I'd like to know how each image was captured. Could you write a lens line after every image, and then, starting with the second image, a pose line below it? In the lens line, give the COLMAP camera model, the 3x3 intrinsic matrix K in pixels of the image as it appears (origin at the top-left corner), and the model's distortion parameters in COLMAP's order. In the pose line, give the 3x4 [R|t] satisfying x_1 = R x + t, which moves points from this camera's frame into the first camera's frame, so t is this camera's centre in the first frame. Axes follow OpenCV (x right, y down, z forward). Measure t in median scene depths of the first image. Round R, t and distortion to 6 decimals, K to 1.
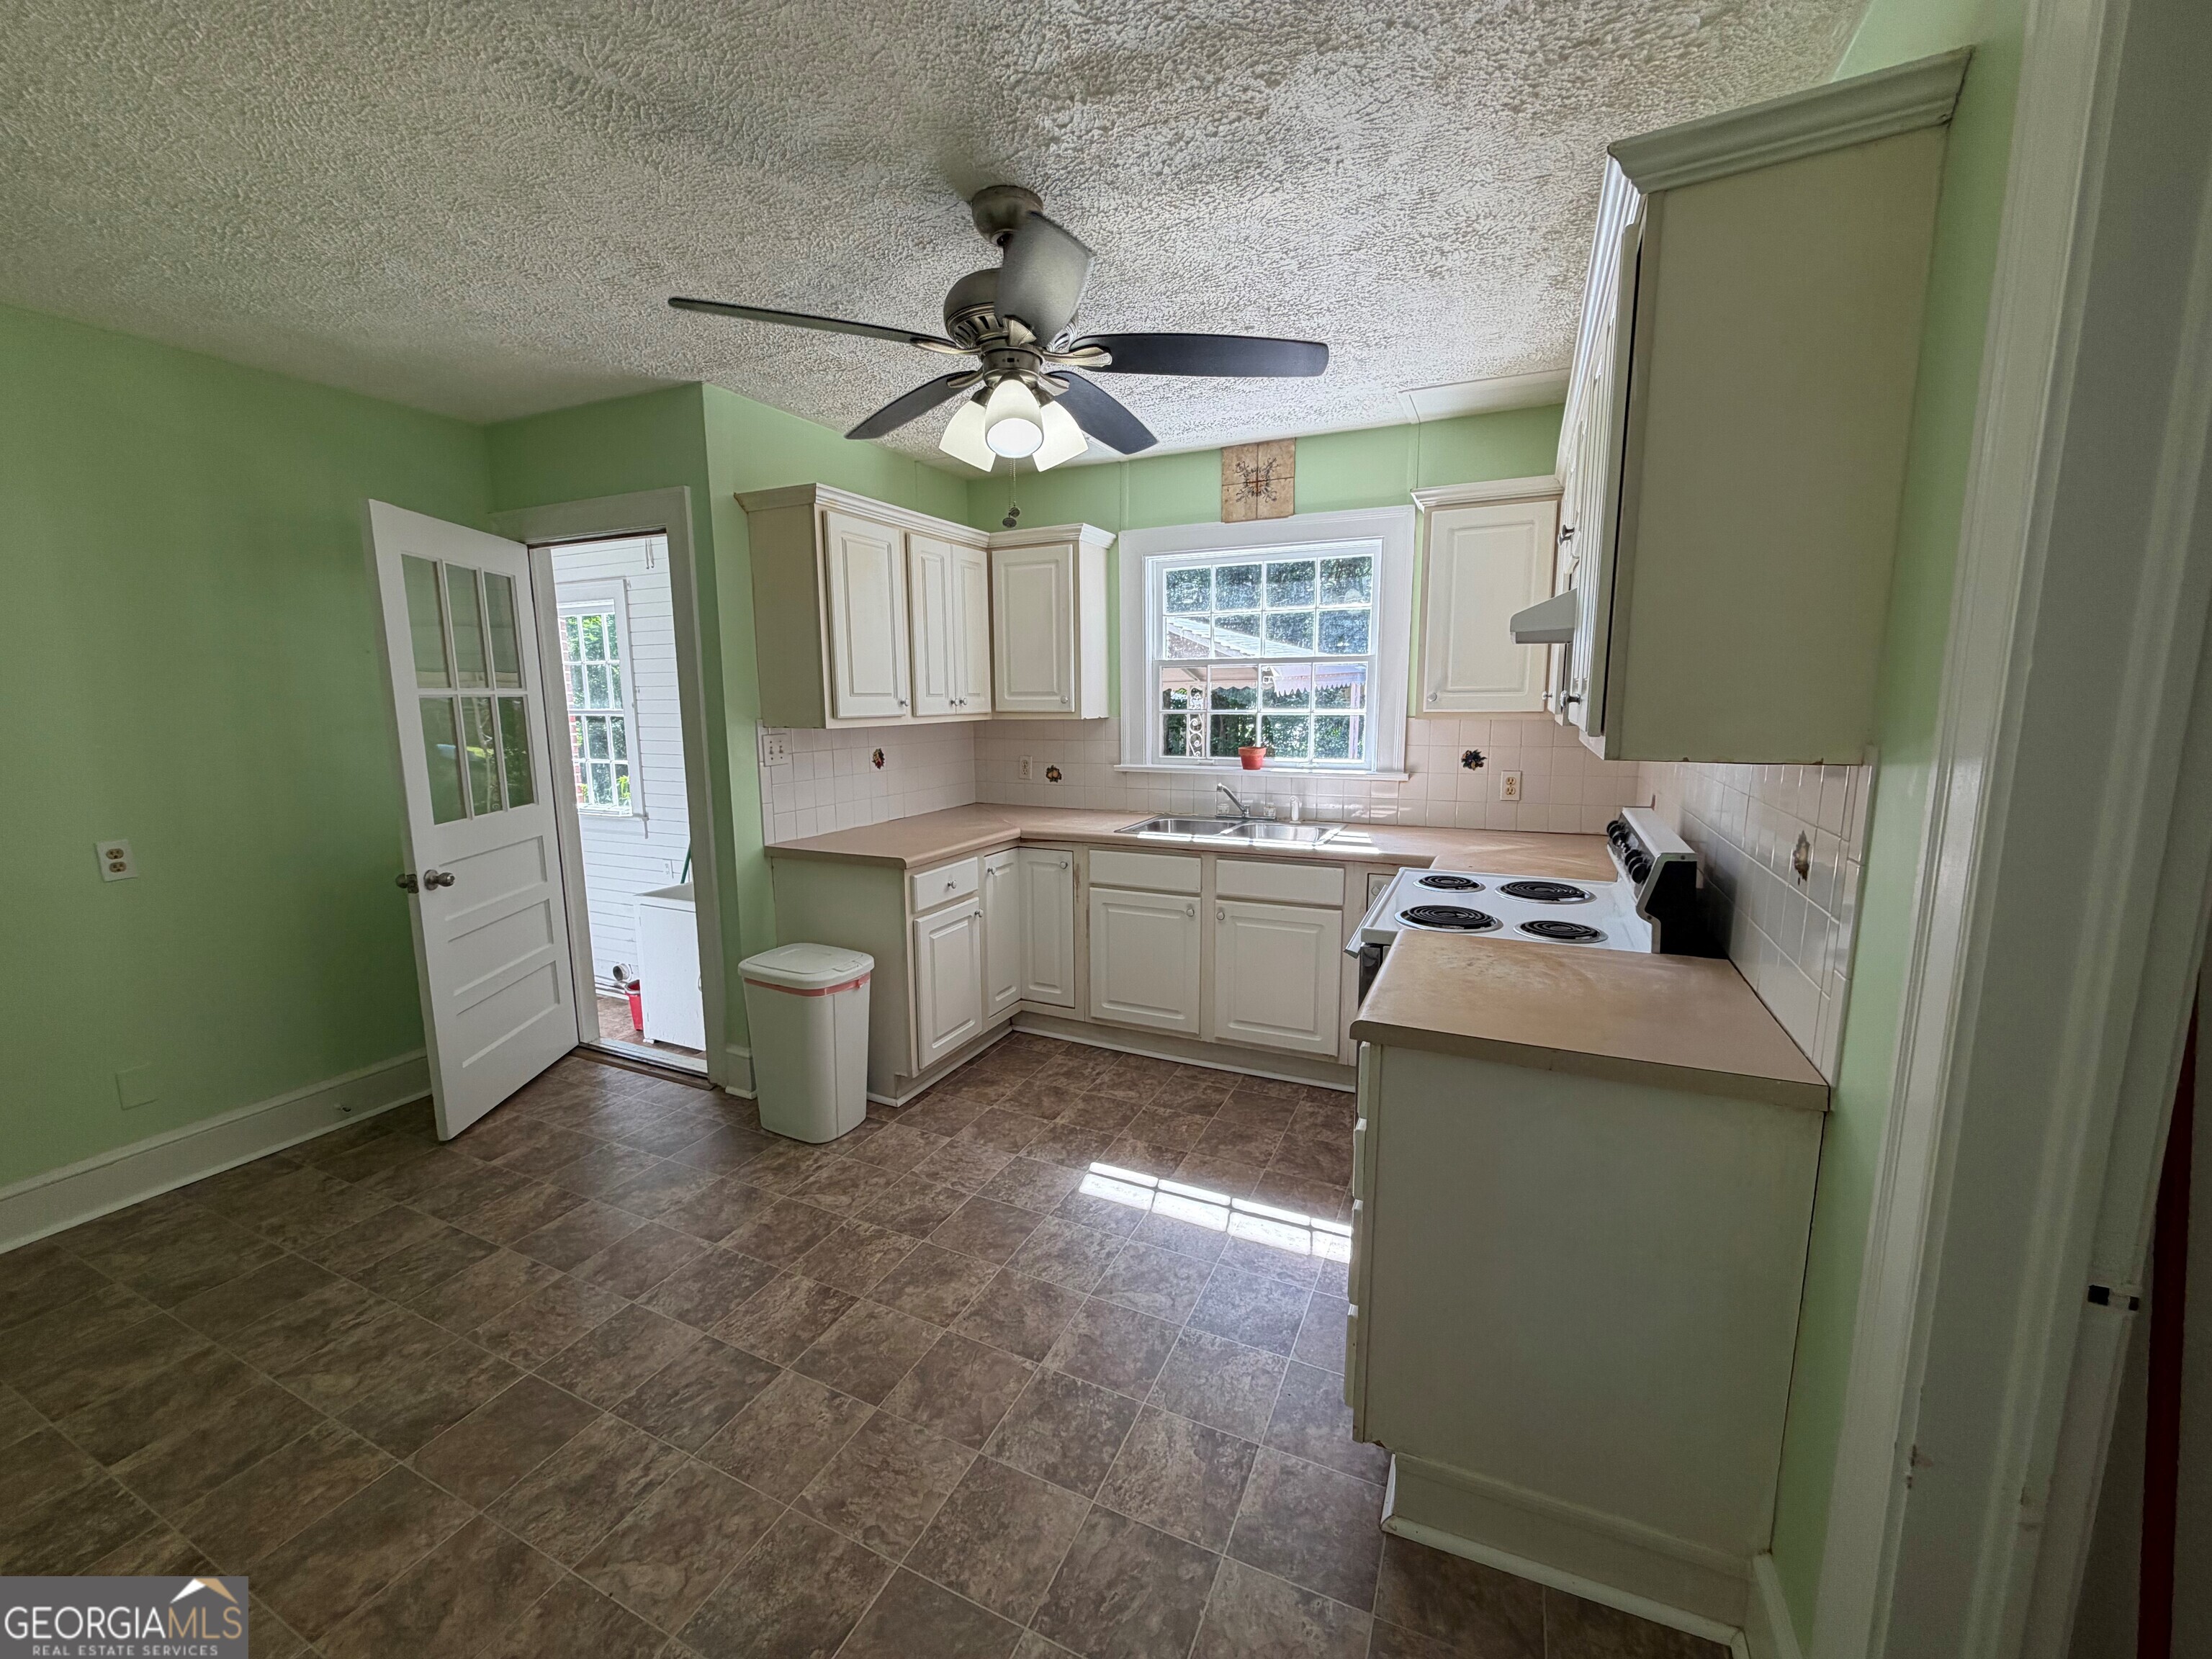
lens RADIAL K [[877.0, 0, 1109.1], [0, 877.0, 856.5], [0, 0, 1]] dist [0.001604, -0.000258]
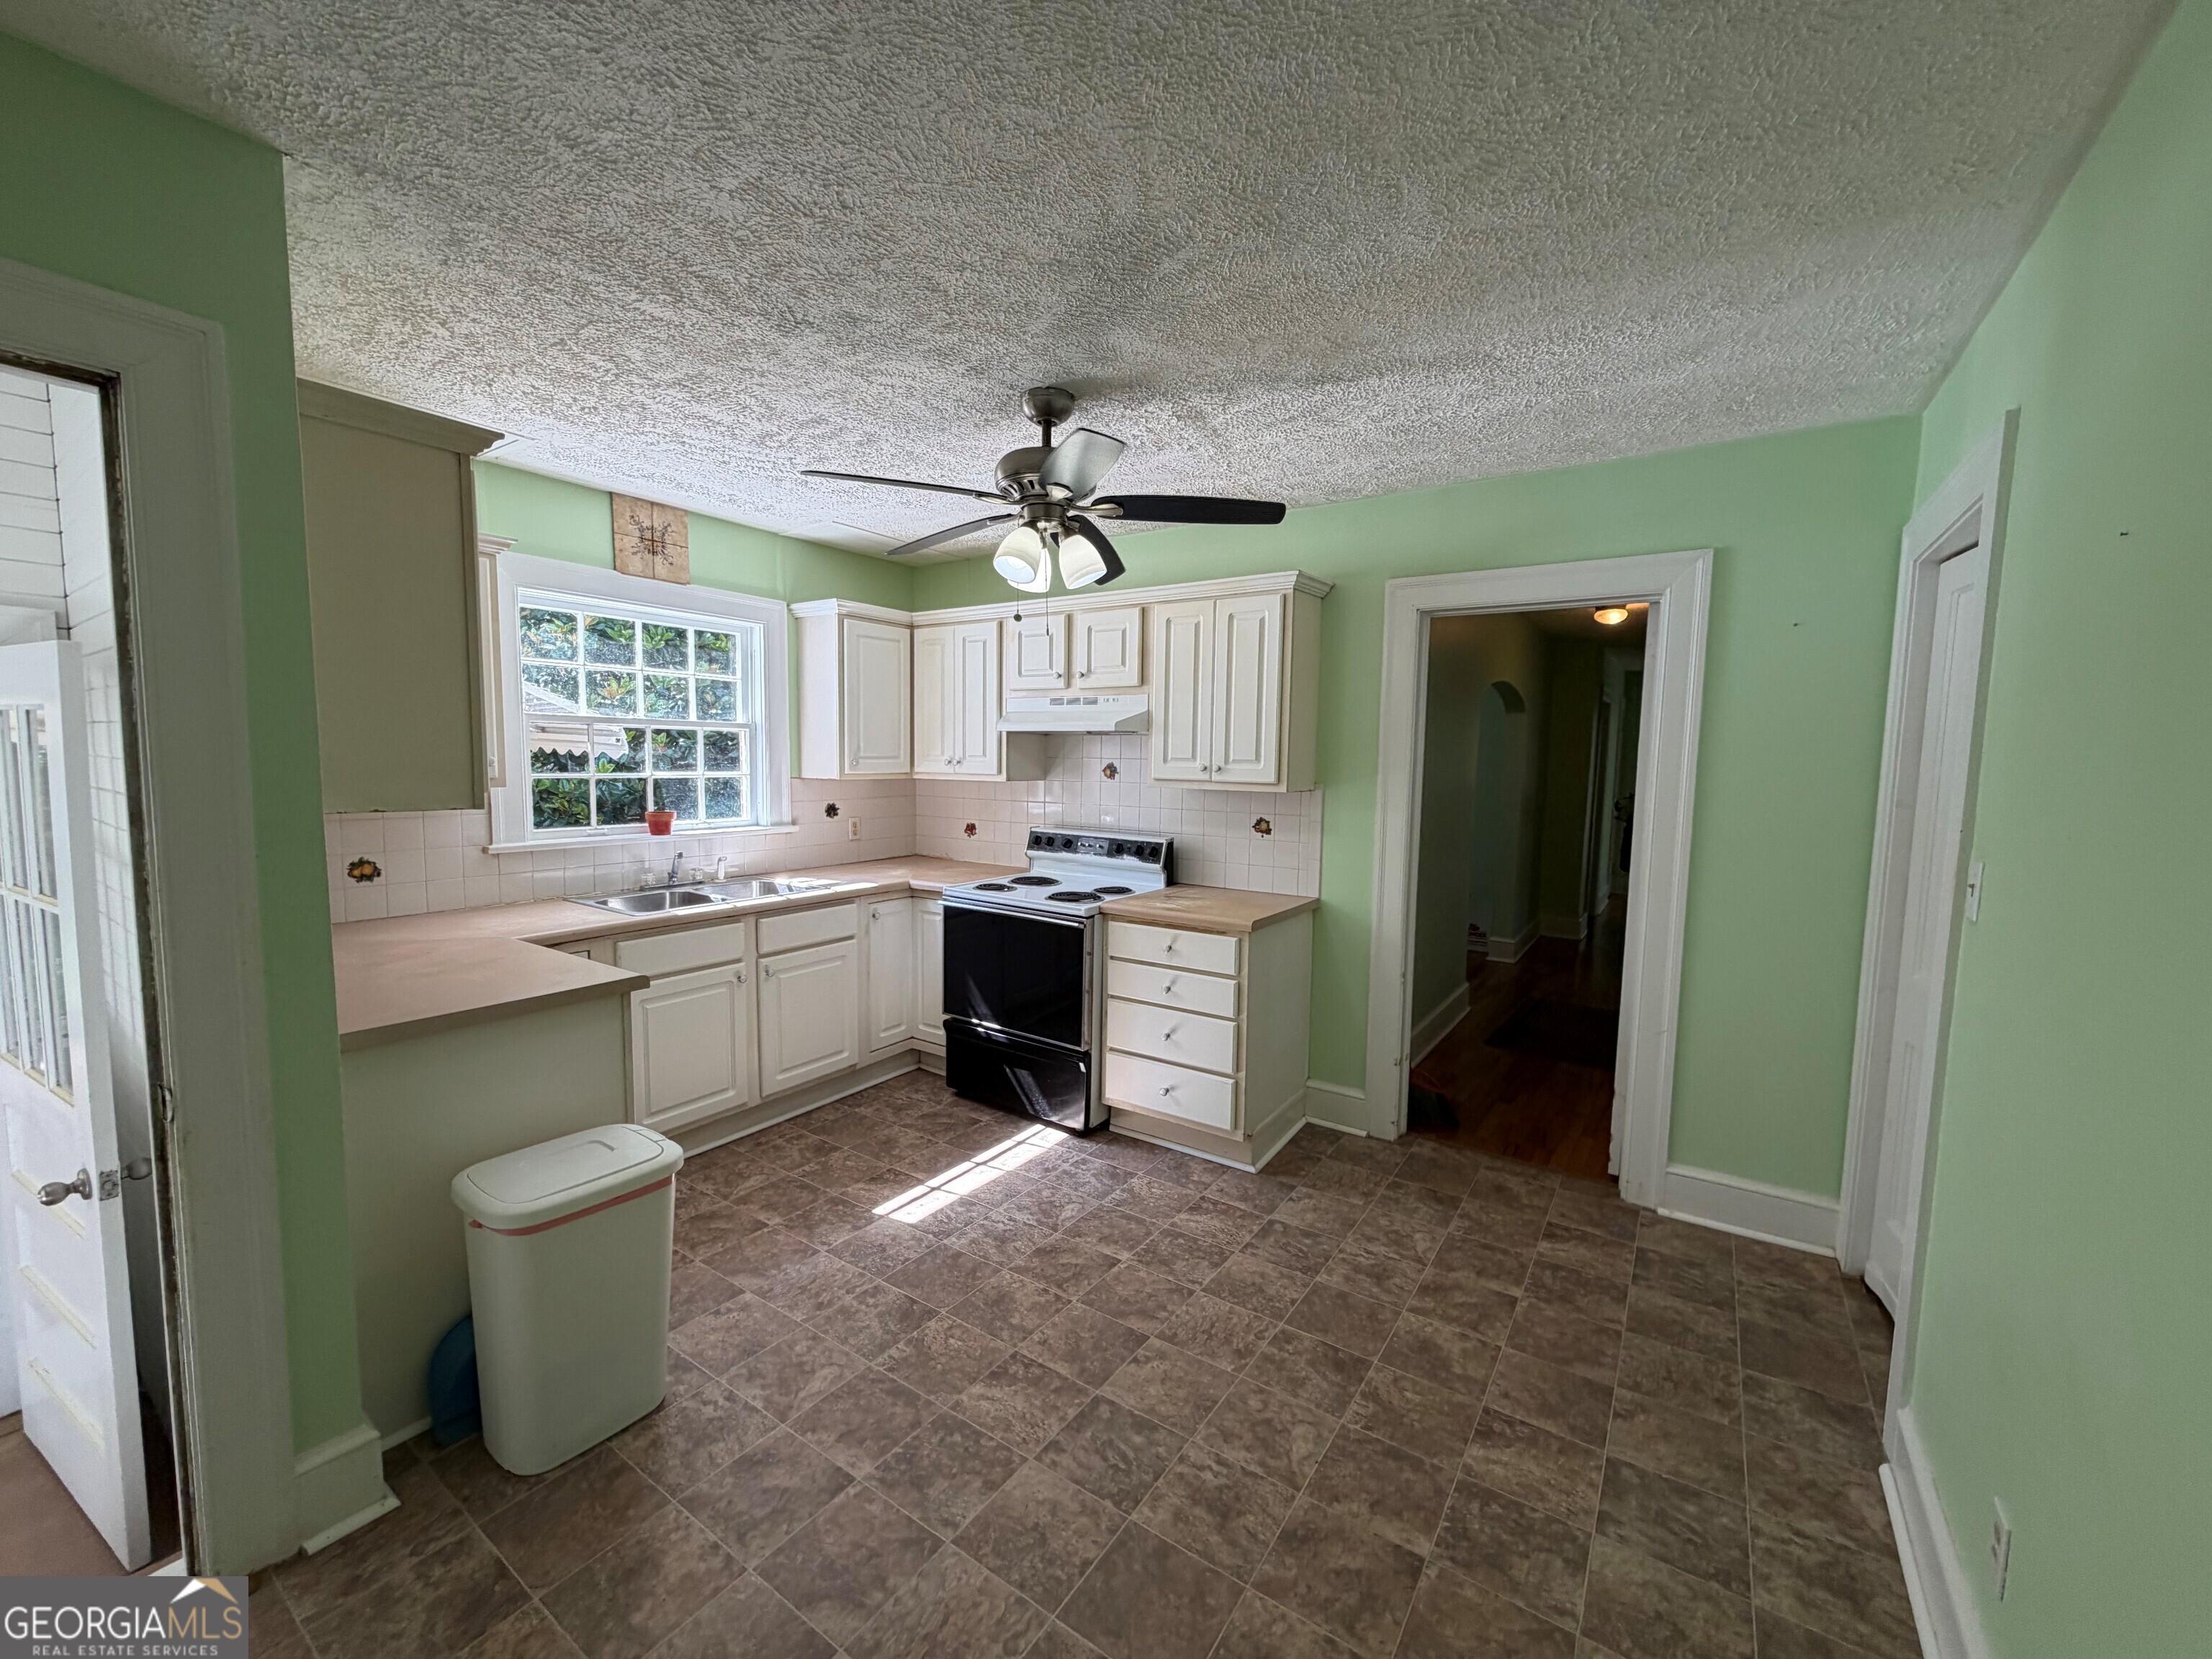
lens RADIAL K [[877.0, 0, 1101.7], [0, 877.0, 839.7], [0, 0, 1]] dist [0.001604, -0.000258]
pose [[0.165040, -0.082550, 0.982826, -0.970491], [0.166511, 0.984520, 0.054732, -0.091482], [-0.972130, 0.154618, 0.176230, 0.508400]]
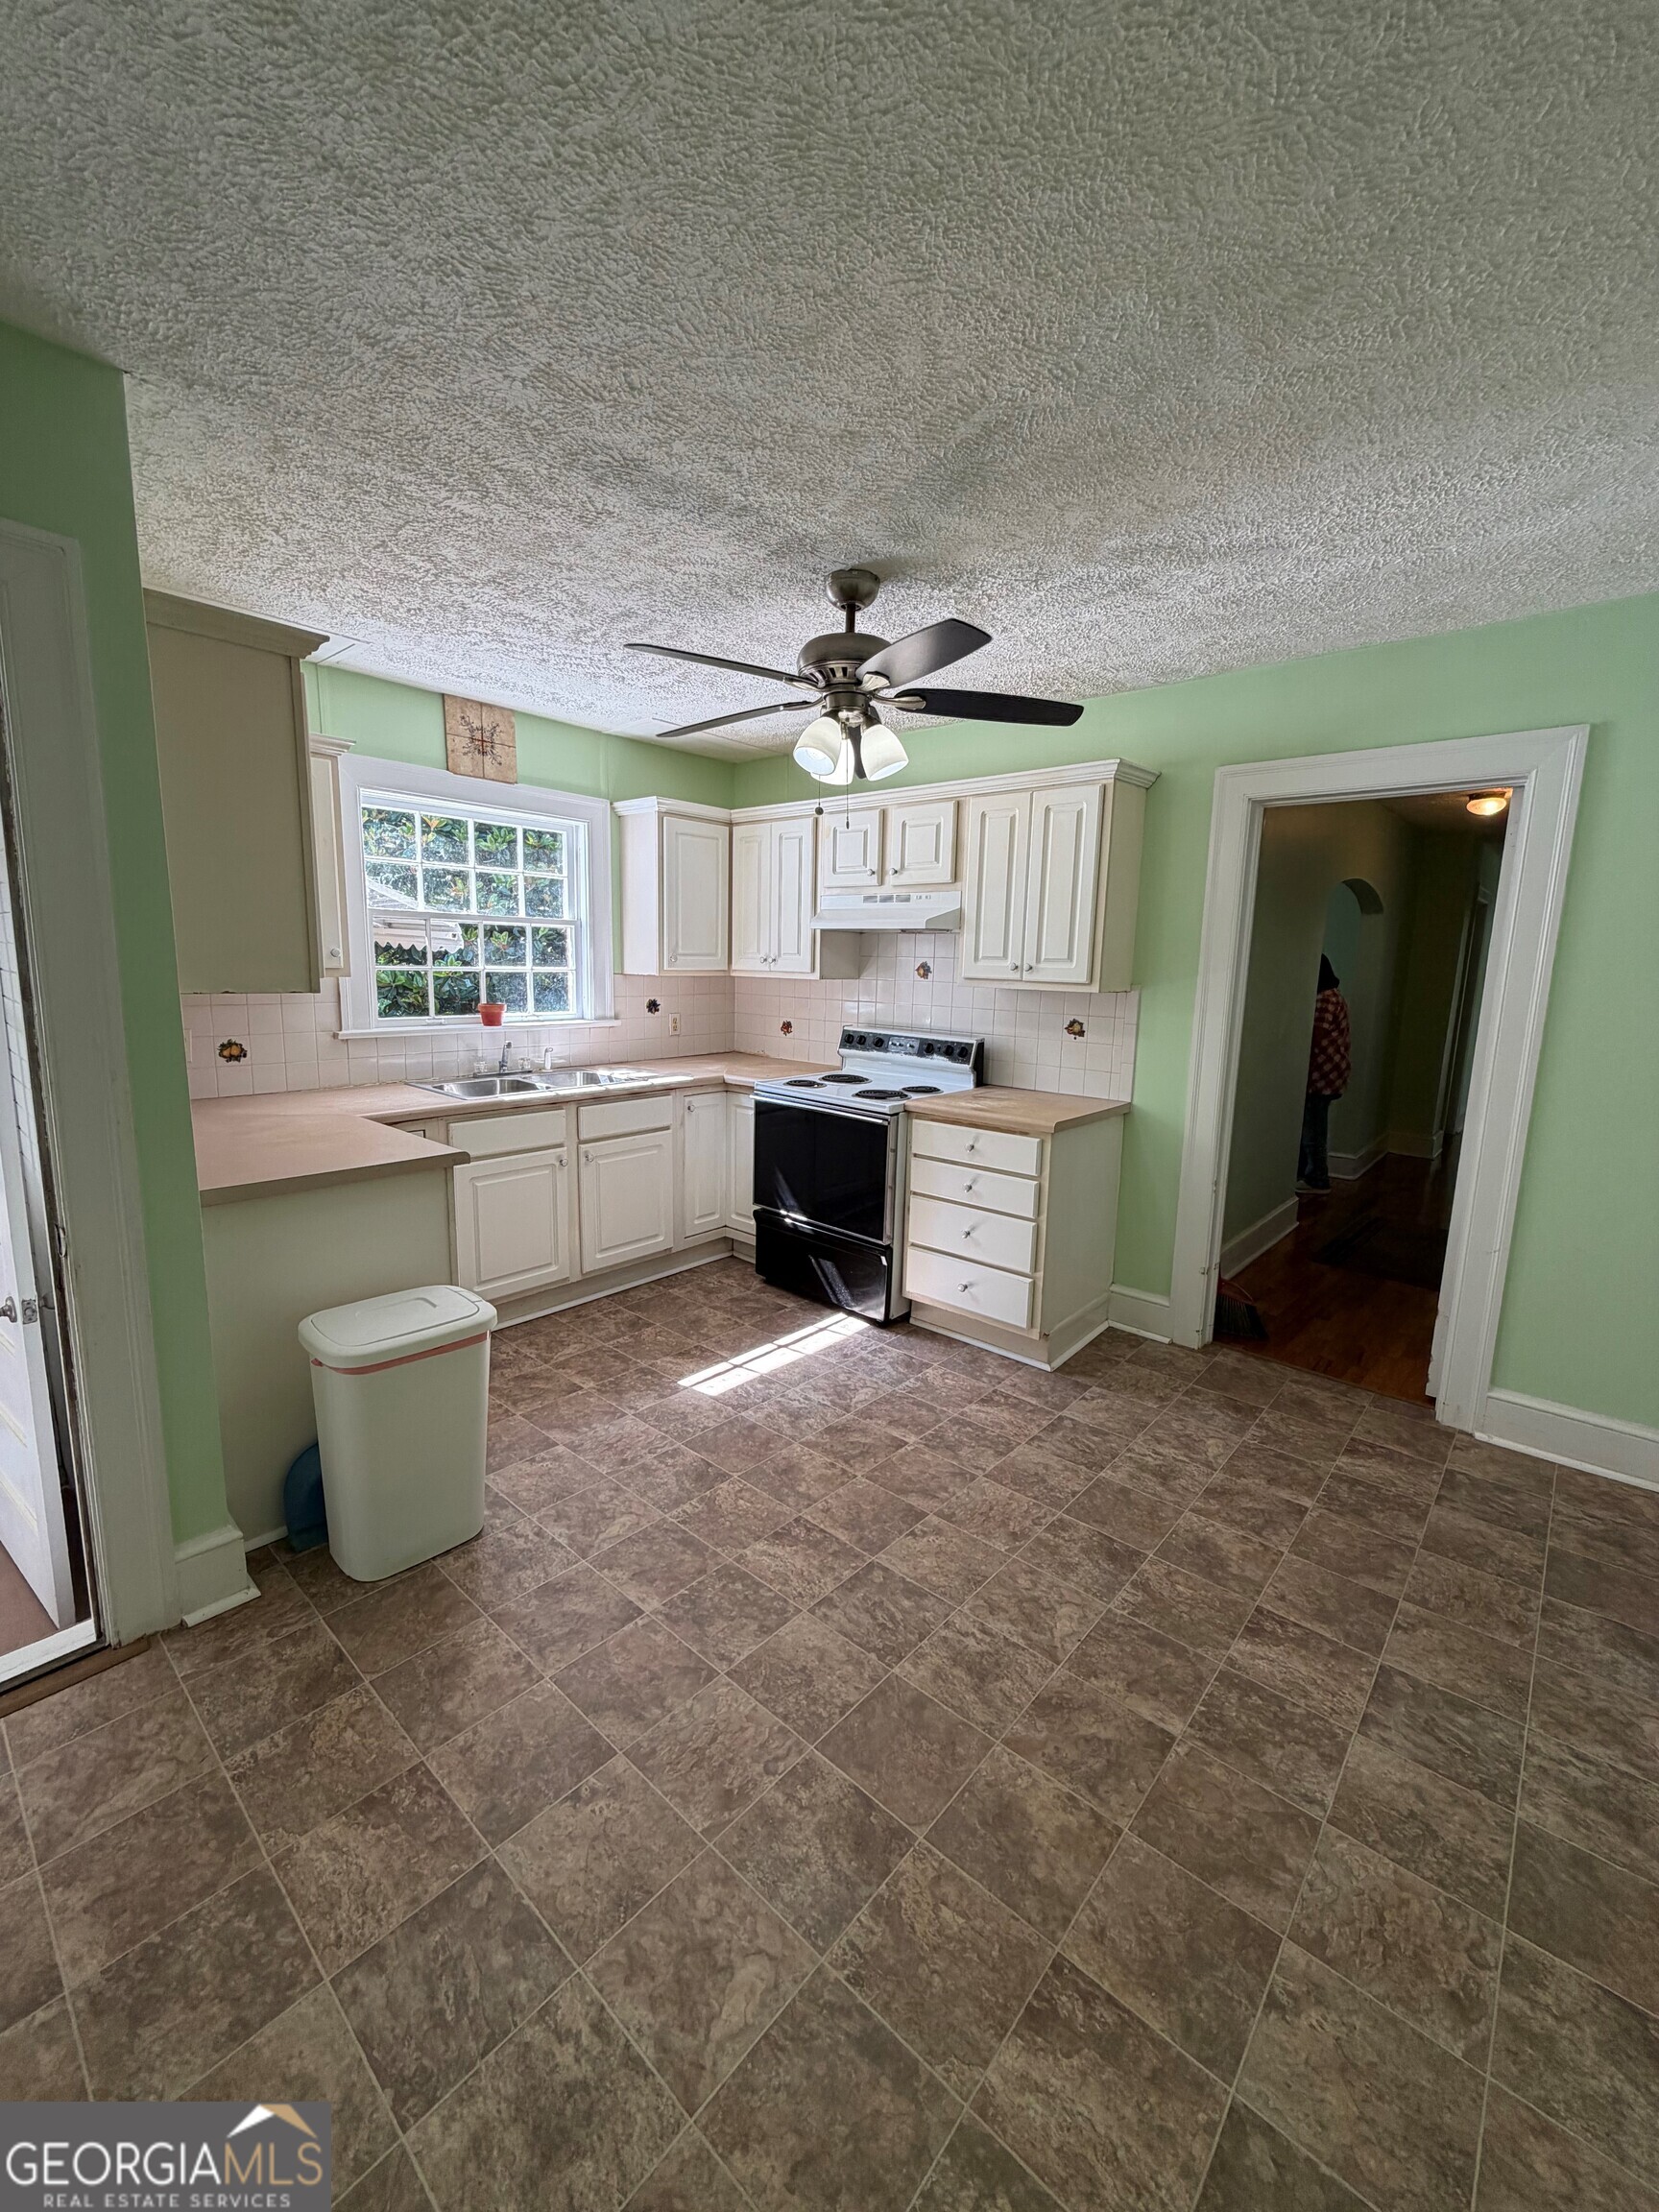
lens RADIAL K [[877.0, 0, 832.4], [0, 877.0, 1103.5], [0, 0, 1]] dist [0.001604, -0.000258]
pose [[0.281595, -0.141339, 0.949067, -0.974273], [0.152581, 0.983103, 0.101135, -0.073668], [-0.947324, 0.116330, 0.298402, 0.467918]]
